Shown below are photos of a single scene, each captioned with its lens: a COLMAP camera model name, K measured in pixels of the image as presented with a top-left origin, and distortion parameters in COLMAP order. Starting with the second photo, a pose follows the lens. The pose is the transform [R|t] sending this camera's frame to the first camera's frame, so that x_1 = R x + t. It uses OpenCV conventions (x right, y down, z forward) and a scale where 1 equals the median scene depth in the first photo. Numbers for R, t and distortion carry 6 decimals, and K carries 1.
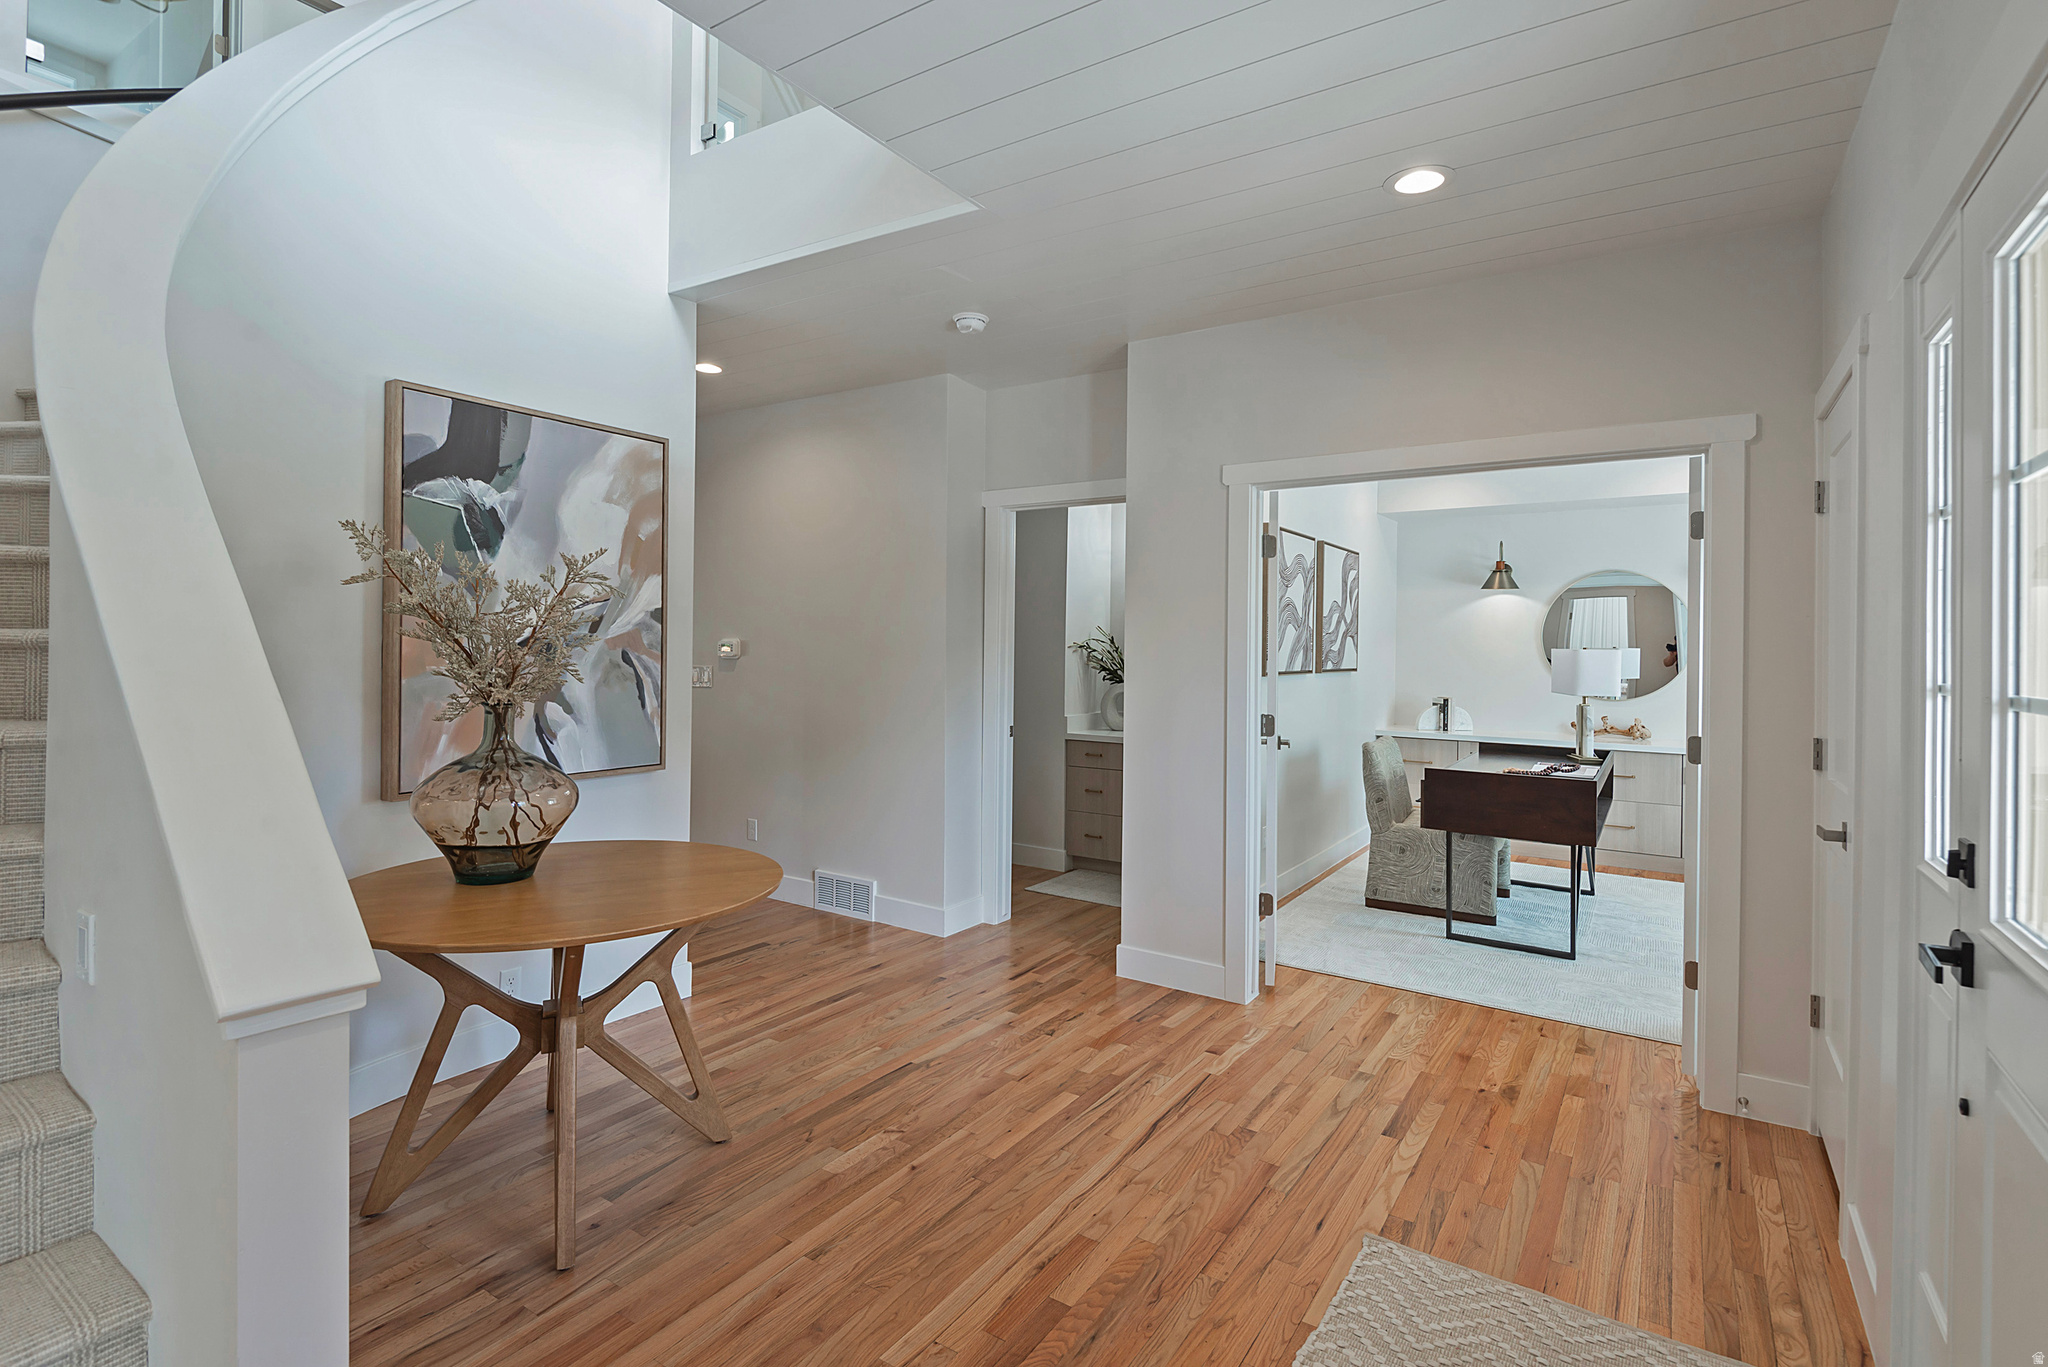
lens RADIAL K [[980.7, 0, 1023.1], [0, 980.7, 654.8], [0, 0, 1]] dist [0.003050, 0.000304]
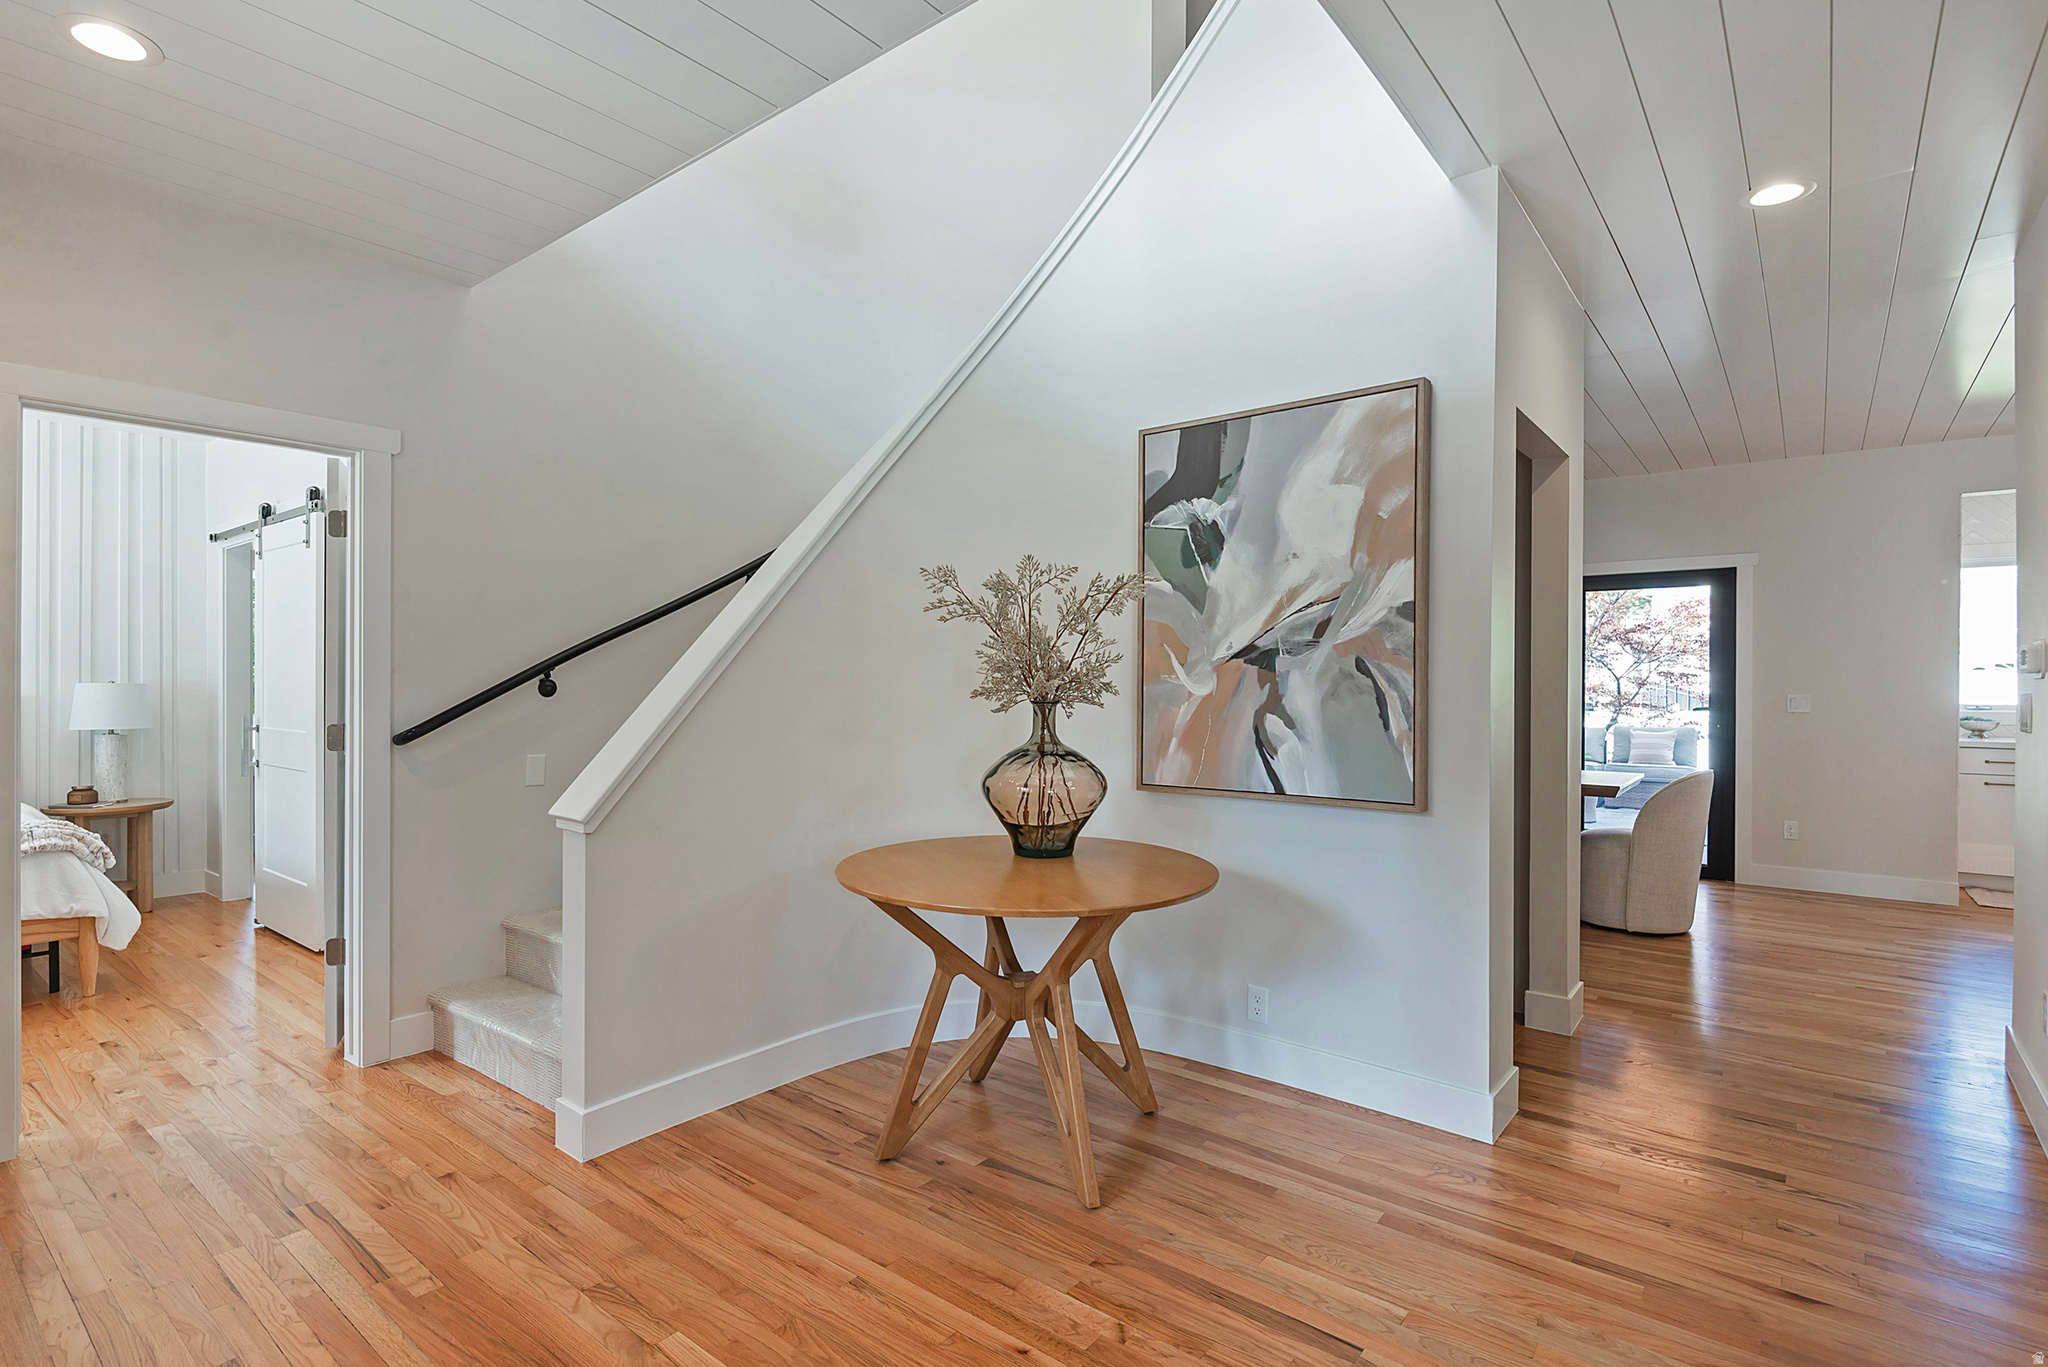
lens RADIAL K [[994.0, 0, 967.2], [0, 994.0, 687.2], [0, 0, 1]] dist [0.003940, 0.000057]
pose [[-0.121676, -0.007135, -0.992544, 0.493758], [-0.009514, 0.999937, -0.006022, 0.030635], [0.992524, 0.008710, -0.121737, 0.827223]]
